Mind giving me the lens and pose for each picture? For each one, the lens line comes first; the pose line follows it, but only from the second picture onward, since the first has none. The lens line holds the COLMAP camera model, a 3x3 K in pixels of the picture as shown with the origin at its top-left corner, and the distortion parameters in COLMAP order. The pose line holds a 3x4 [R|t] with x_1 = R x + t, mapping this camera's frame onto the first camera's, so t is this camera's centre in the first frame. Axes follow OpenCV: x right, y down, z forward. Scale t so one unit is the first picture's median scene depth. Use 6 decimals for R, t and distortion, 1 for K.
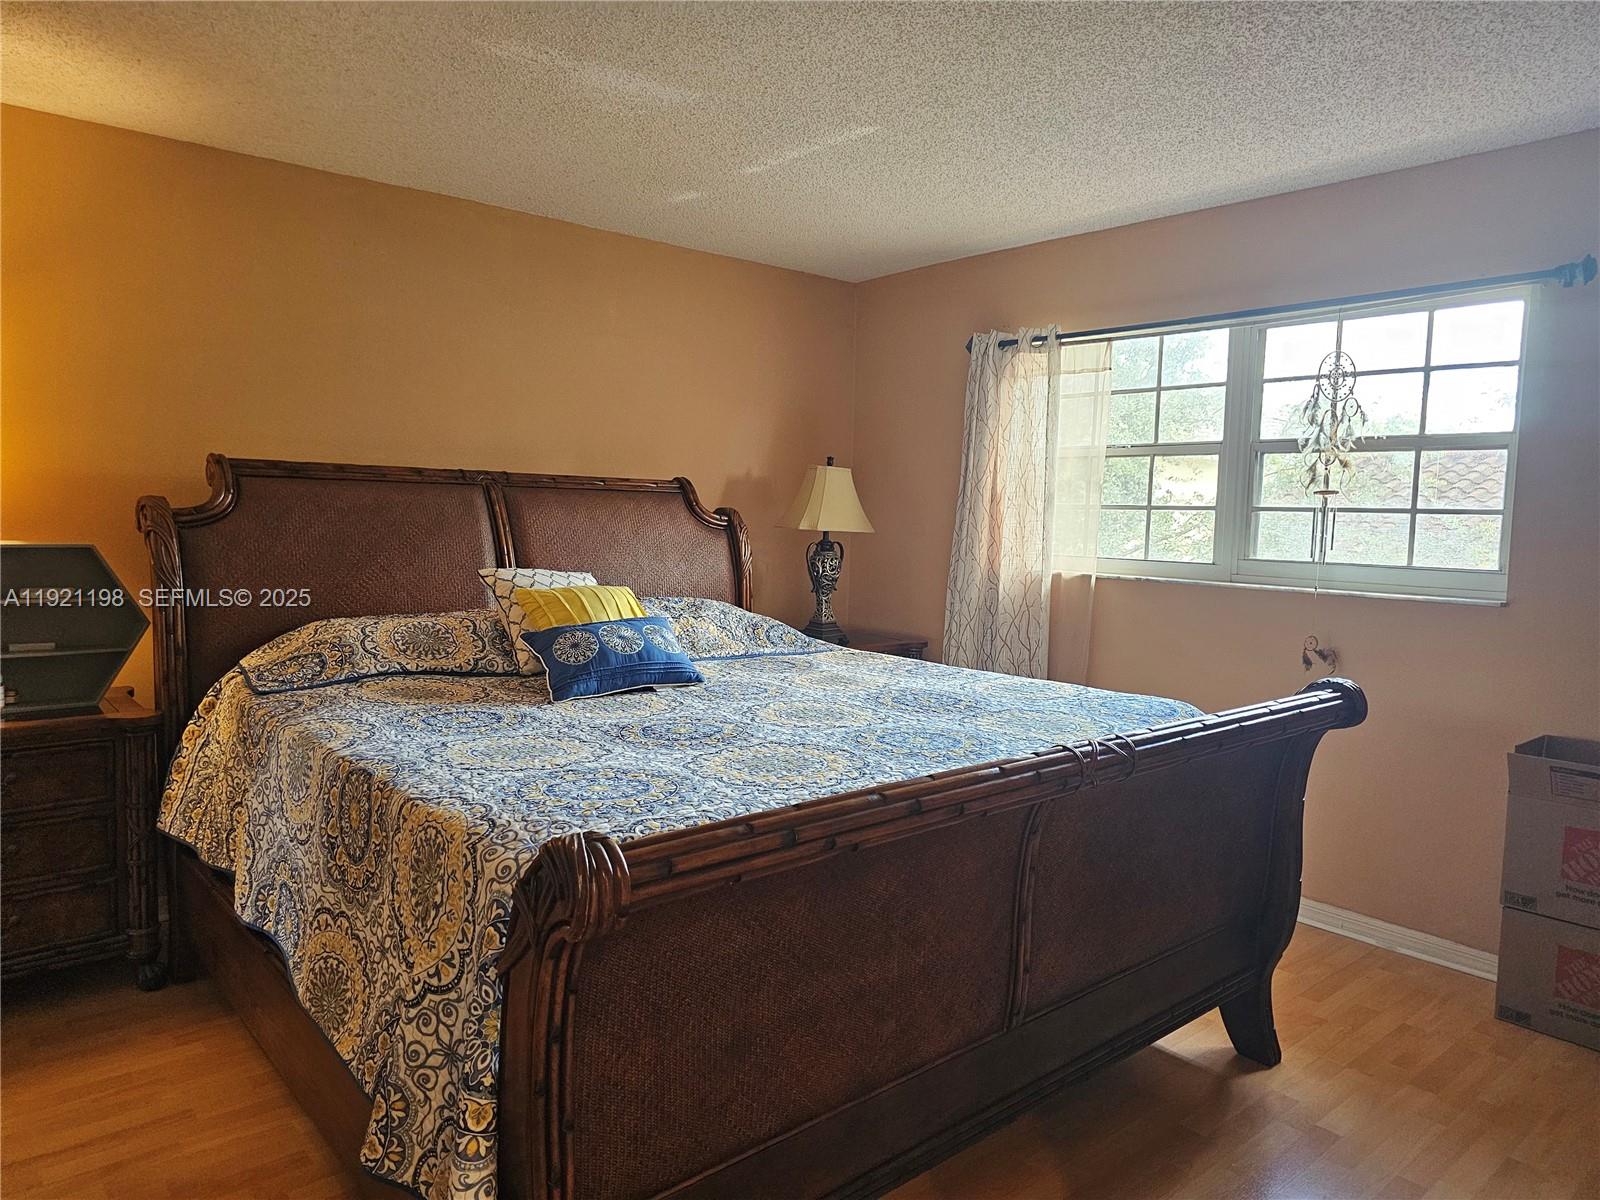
lens RADIAL K [[1069.7, 0, 800.0], [0, 1069.7, 600.0], [0, 0, 1]] dist [0.068065, -0.071702]
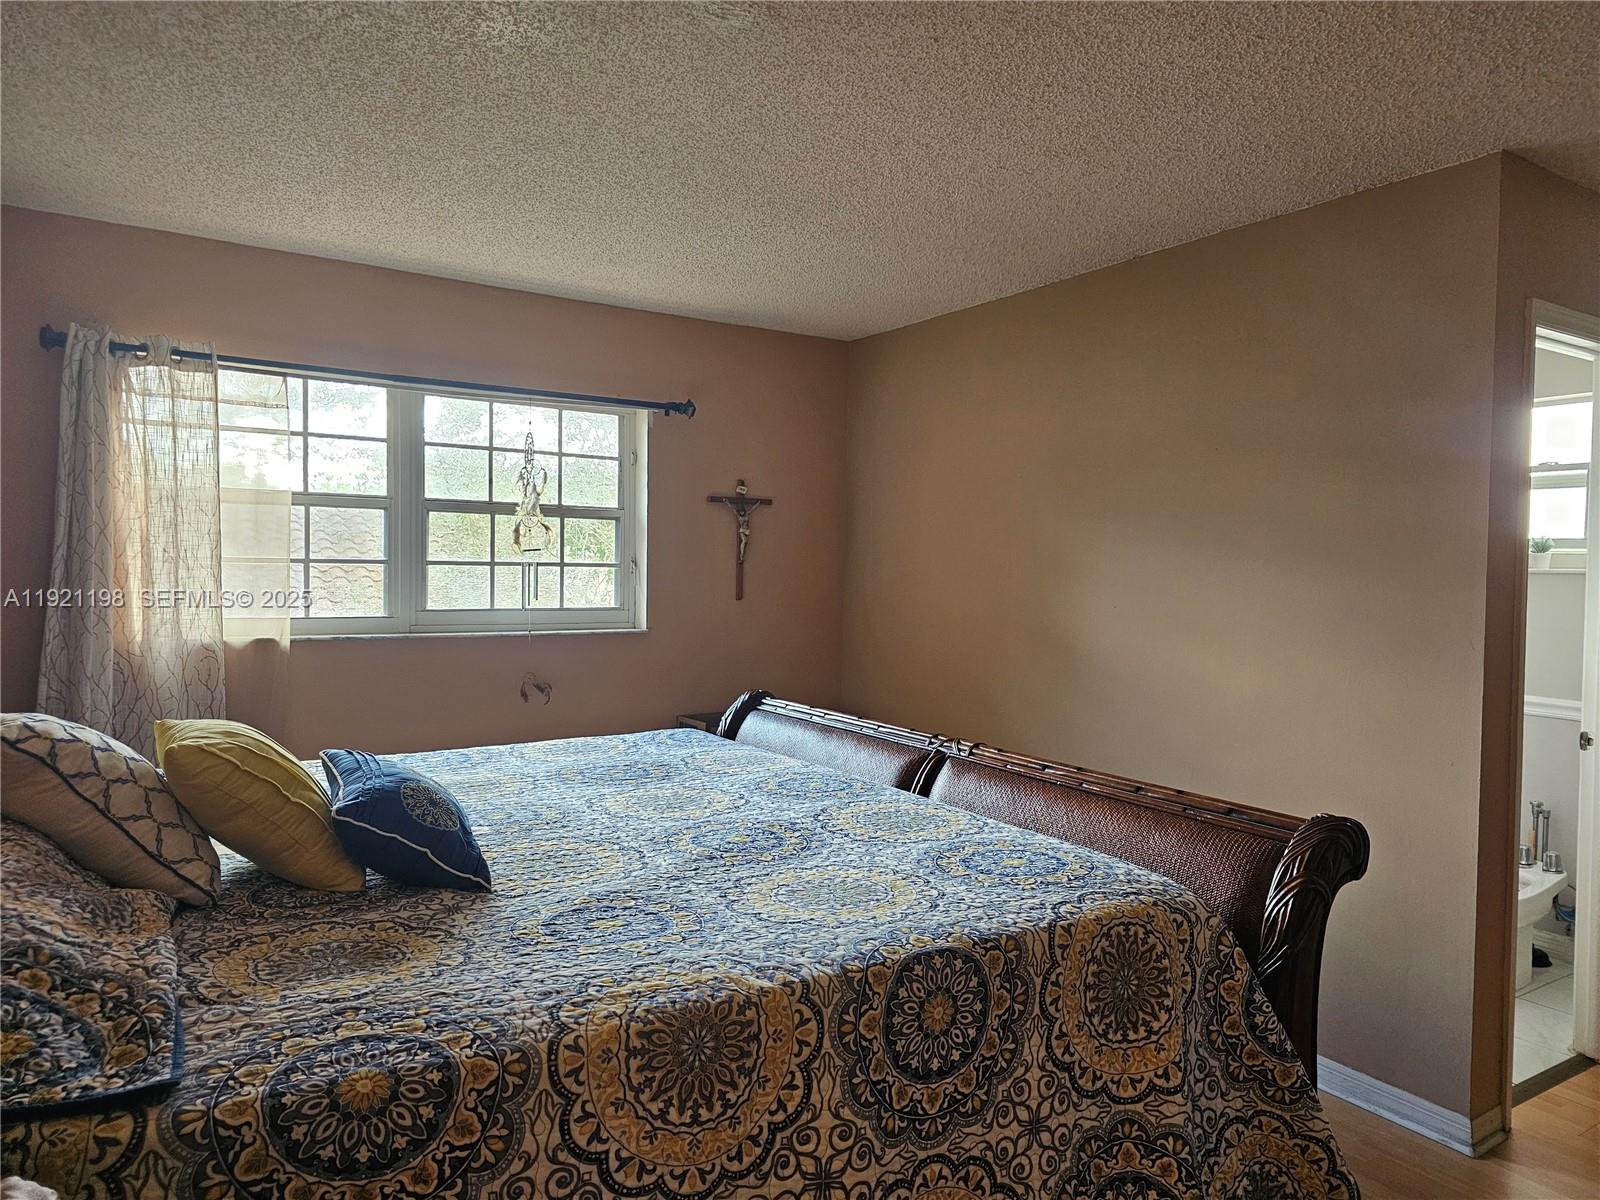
lens RADIAL K [[1069.7, 0, 800.0], [0, 1069.7, 600.0], [0, 0, 1]] dist [0.068065, -0.071702]
pose [[0.167704, -0.048982, 0.984620, -0.568775], [0.076058, 0.996431, 0.036615, -0.059562], [-0.982899, 0.068747, 0.170831, 0.468335]]
